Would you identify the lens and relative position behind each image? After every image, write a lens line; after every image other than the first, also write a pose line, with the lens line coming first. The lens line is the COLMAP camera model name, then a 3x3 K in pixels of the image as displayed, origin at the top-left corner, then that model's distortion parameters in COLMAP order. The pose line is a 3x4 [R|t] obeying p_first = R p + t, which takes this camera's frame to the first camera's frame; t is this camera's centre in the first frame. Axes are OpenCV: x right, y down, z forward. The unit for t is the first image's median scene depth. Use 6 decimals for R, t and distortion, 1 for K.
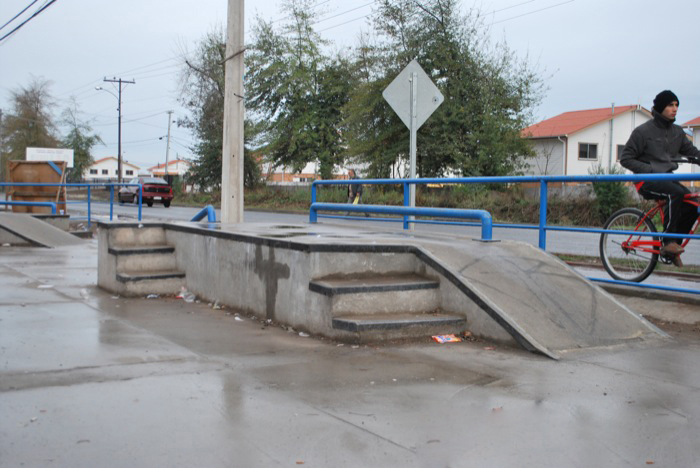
lens RADIAL K [[927.6, 0, 350.0], [0, 927.6, 234.0], [0, 0, 1]] dist [-0.003346, 0.015448]
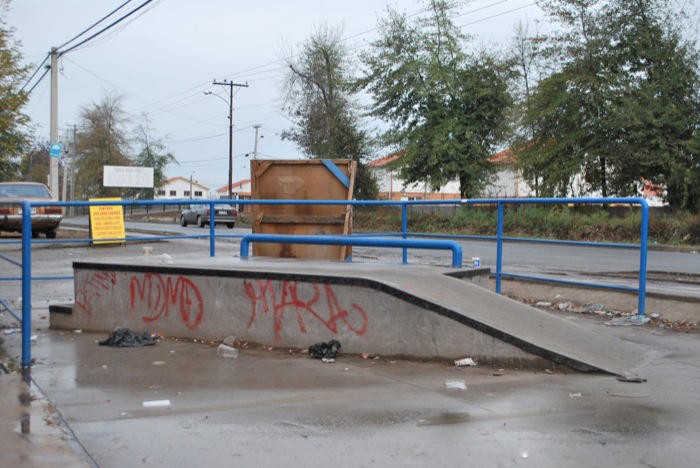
lens RADIAL K [[939.3, 0, 350.0], [0, 939.3, 234.0], [0, 0, 1]] dist [-0.001372, -0.025749]
pose [[0.998587, -0.002752, -0.053067, -0.087155], [0.001521, 0.999729, -0.023228, -0.006697], [0.053117, 0.023114, 0.998321, 0.137748]]
